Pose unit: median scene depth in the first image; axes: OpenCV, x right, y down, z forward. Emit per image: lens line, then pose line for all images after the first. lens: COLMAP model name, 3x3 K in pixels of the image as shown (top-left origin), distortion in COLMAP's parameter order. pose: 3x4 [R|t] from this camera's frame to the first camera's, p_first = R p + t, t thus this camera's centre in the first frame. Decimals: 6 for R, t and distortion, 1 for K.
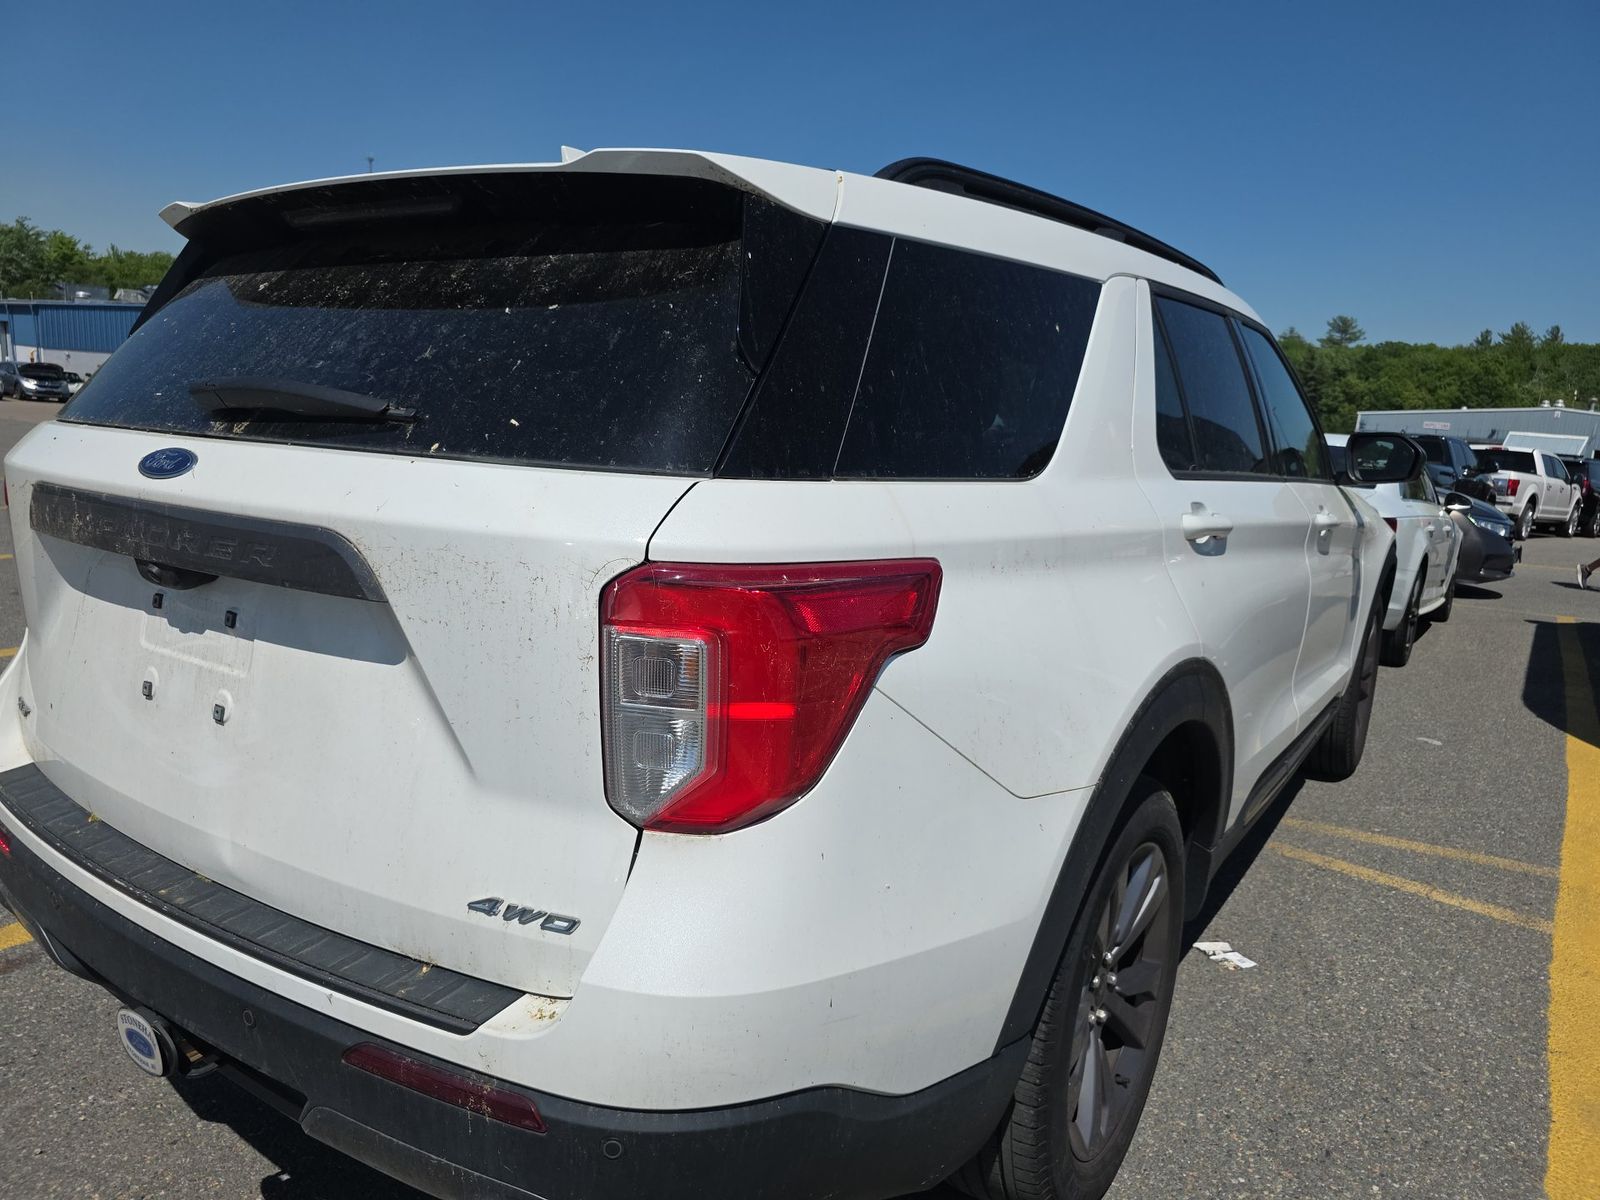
lens RADIAL K [[1079.9, 0, 801.5], [0, 1079.9, 613.3], [0, 0, 1]] dist [0.027773, -0.001432]
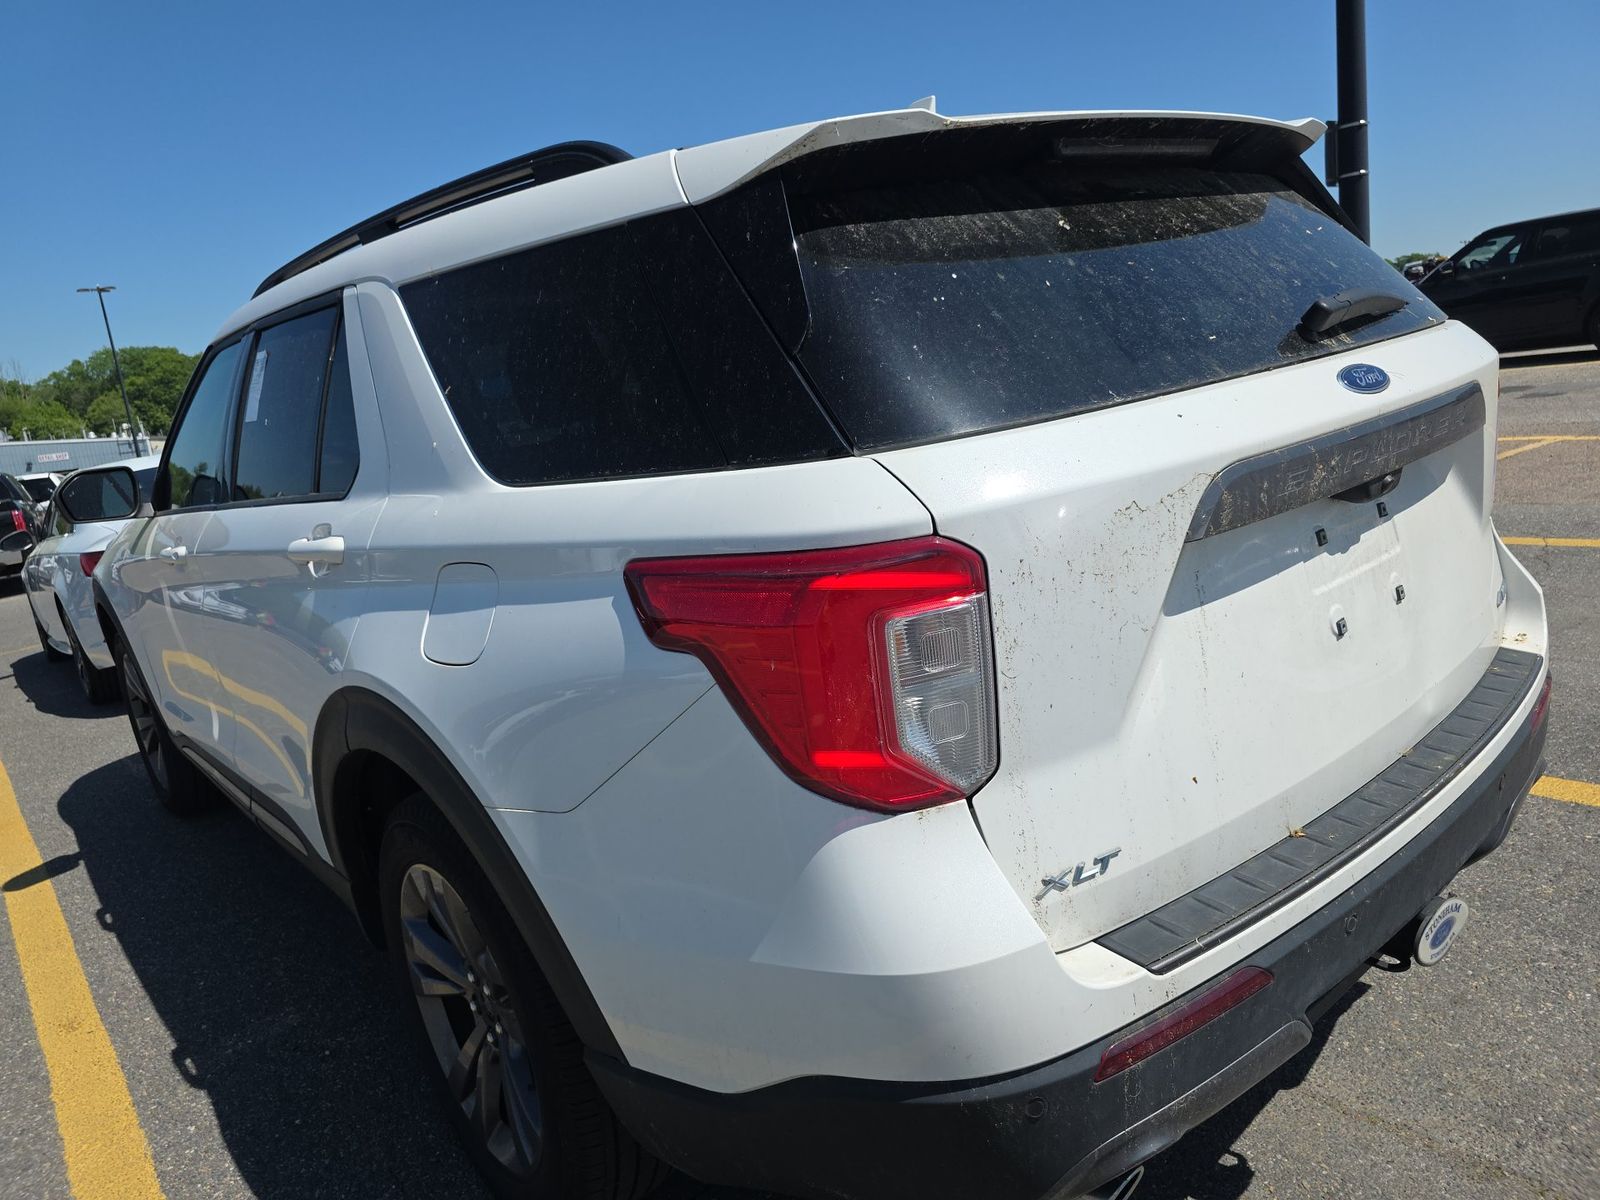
lens RADIAL K [[1087.3, 0, 800.0], [0, 1087.3, 600.0], [0, 0, 1]] dist [0.046673, -0.044430]
pose [[0.267089, -0.292049, 0.918352, -1.706444], [0.332049, 0.922504, 0.196797, -0.320002], [-0.904658, 0.252376, 0.343366, 1.159342]]
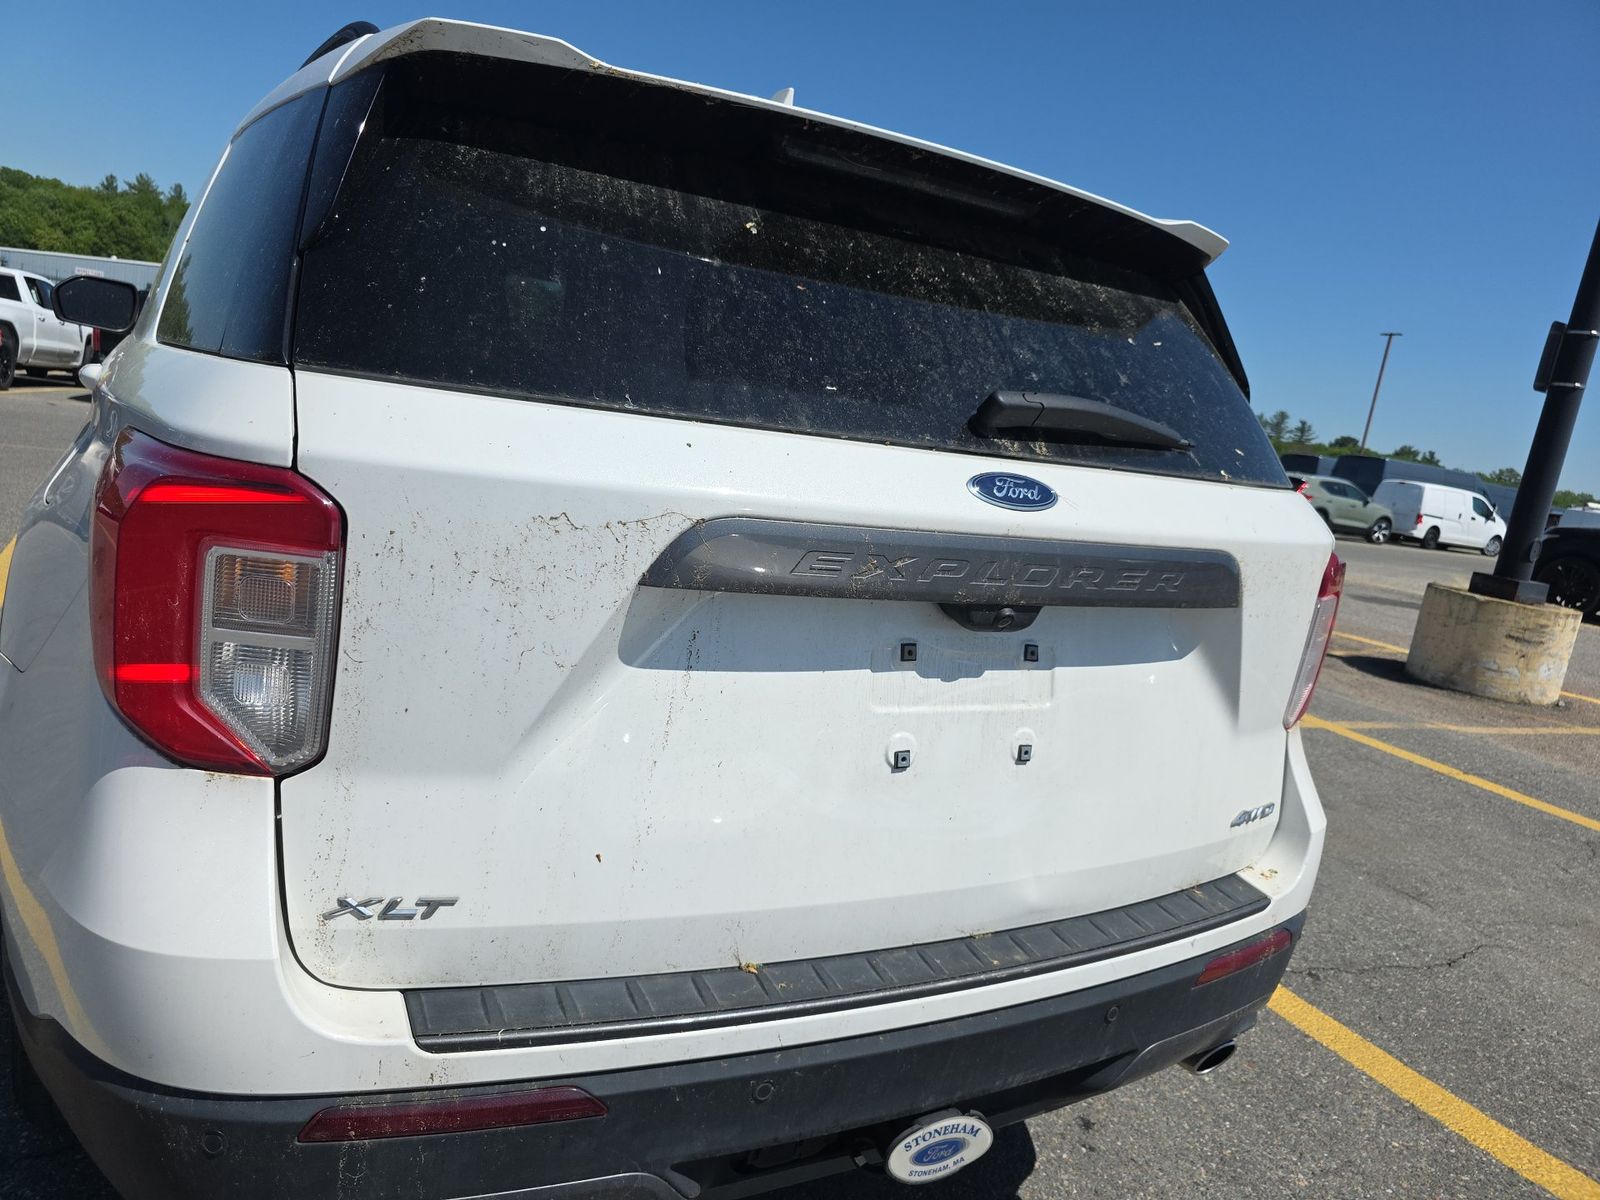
lens RADIAL K [[1087.3, 0, 800.0], [0, 1087.3, 600.0], [0, 0, 1]] dist [0.046673, -0.044430]
pose [[0.458656, -0.149227, 0.875994, -1.418380], [0.045536, 0.988450, 0.144542, -0.182746], [-0.887446, -0.026406, 0.460154, 0.734442]]
